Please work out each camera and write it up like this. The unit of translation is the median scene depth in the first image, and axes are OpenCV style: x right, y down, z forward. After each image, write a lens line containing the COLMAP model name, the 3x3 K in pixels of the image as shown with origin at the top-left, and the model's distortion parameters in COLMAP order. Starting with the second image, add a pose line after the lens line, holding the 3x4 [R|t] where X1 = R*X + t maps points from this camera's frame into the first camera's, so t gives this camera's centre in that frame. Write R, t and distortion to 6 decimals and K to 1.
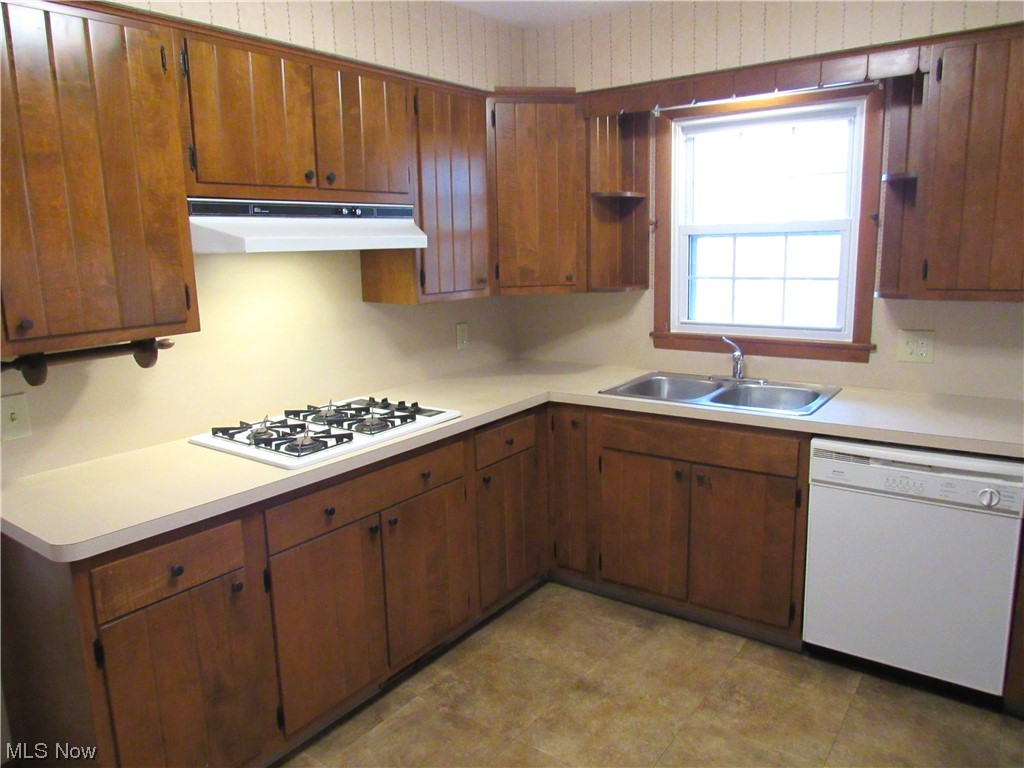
lens RADIAL K [[729.2, 0, 512.0], [0, 729.2, 384.0], [0, 0, 1]] dist [0.000479, 0.000889]
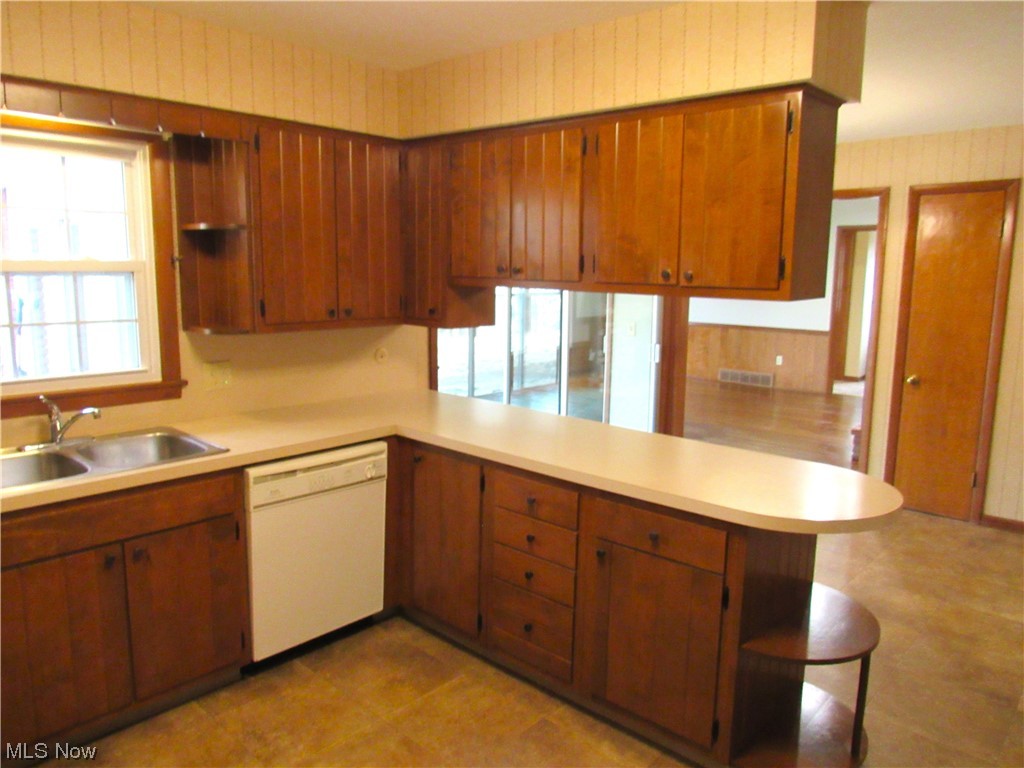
lens RADIAL K [[719.8, 0, 512.0], [0, 719.8, 384.0], [0, 0, 1]] dist [-0.044084, -0.001582]
pose [[0.111759, -0.128872, 0.985344, -0.502380], [0.169301, 0.979528, 0.108909, -0.086189], [-0.979207, 0.154648, 0.131289, 0.429817]]
